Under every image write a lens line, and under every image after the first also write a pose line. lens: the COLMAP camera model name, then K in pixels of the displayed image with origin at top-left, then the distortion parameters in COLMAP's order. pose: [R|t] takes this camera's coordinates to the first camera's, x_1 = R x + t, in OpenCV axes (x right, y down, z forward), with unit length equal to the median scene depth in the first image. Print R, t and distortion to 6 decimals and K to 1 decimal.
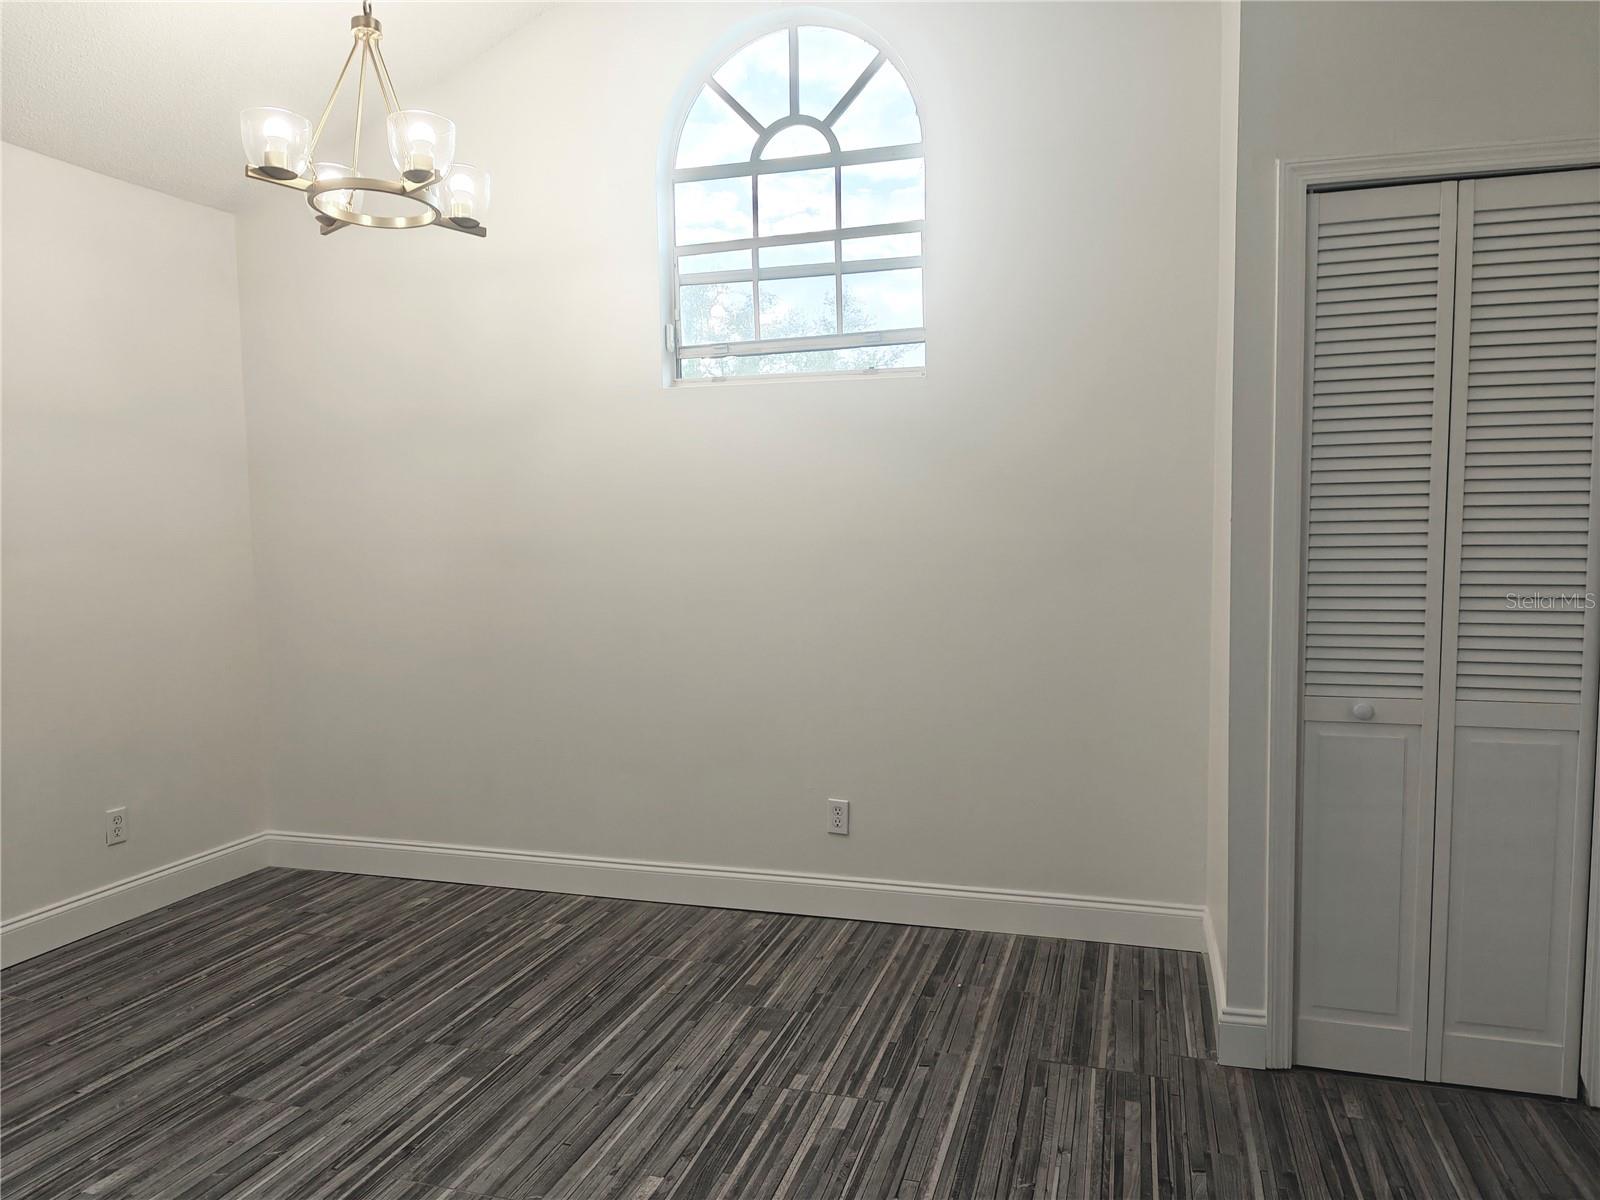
lens RADIAL K [[1112.7, 0, 804.6], [0, 1112.7, 618.4], [0, 0, 1]] dist [0.011669, -0.000436]
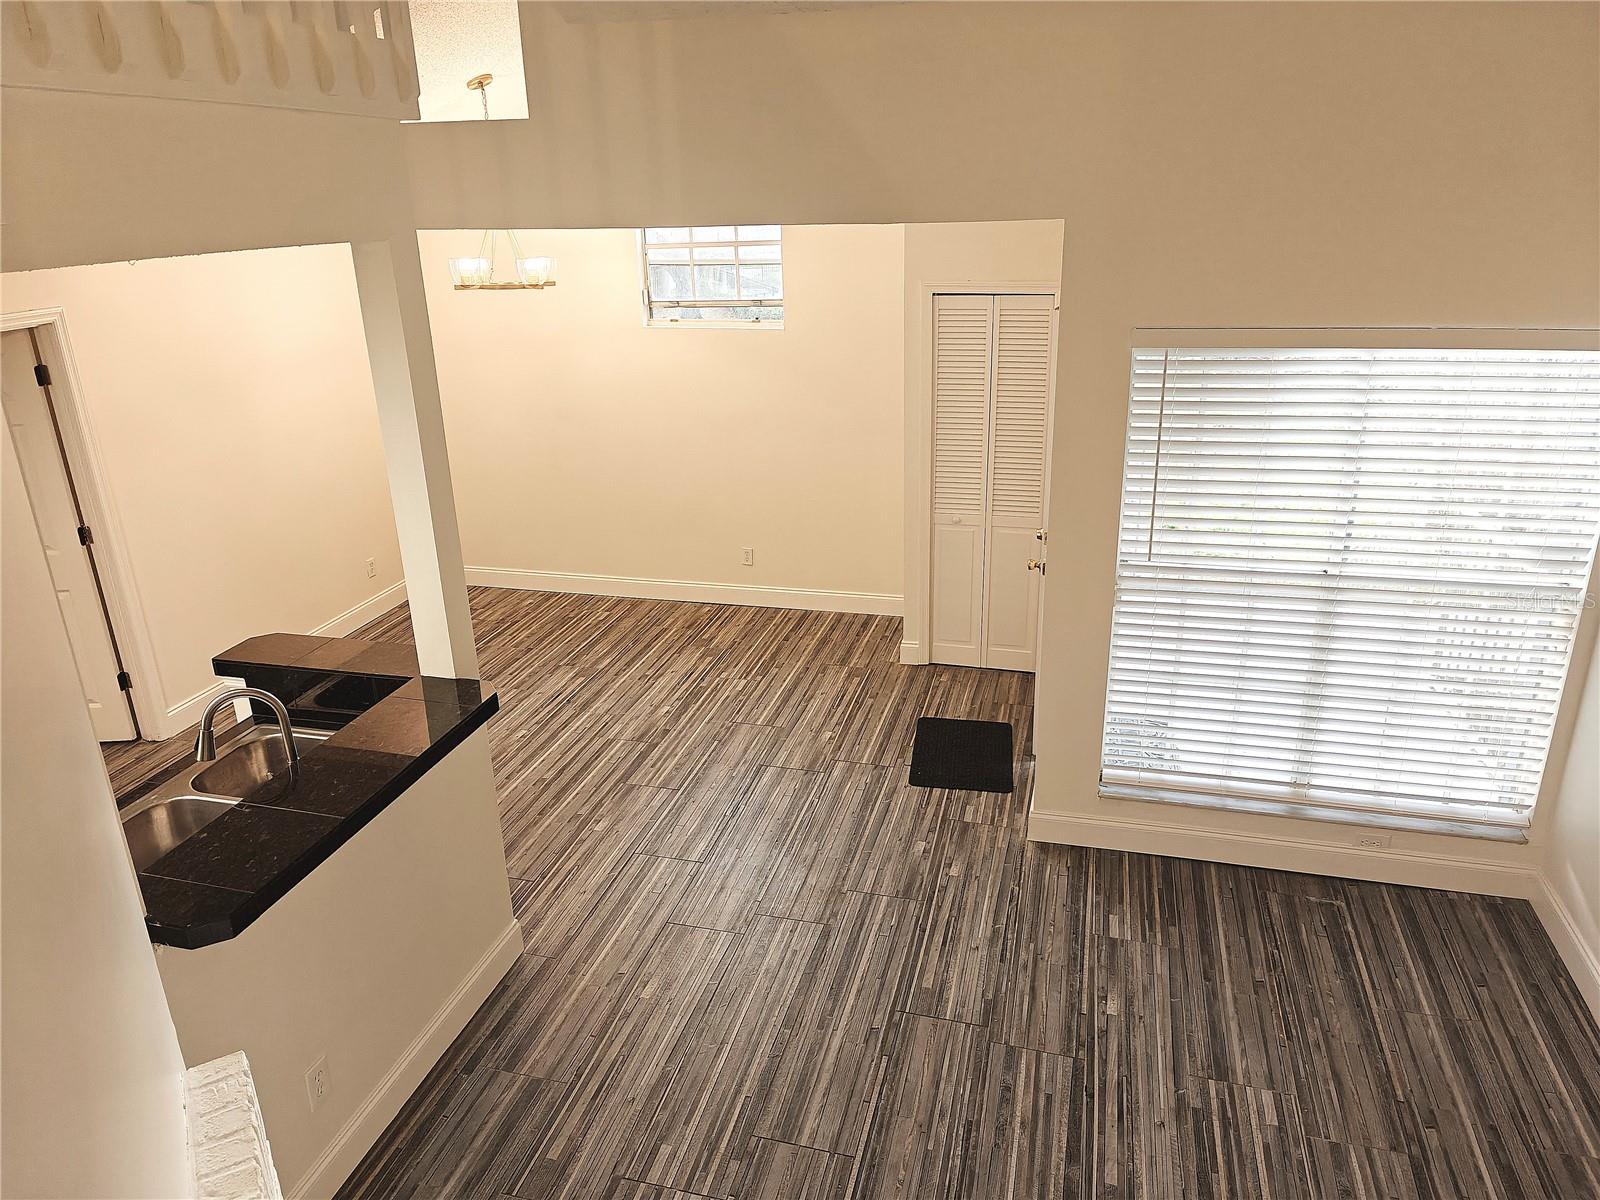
lens RADIAL K [[1112.7, 0, 804.6], [0, 1112.7, 618.4], [0, 0, 1]] dist [0.011669, -0.000436]
pose [[0.999431, -0.024111, 0.023577, 0.104648], [0.016353, 0.957956, 0.286448, -0.348796], [-0.029492, -0.285900, 0.957806, -1.147891]]
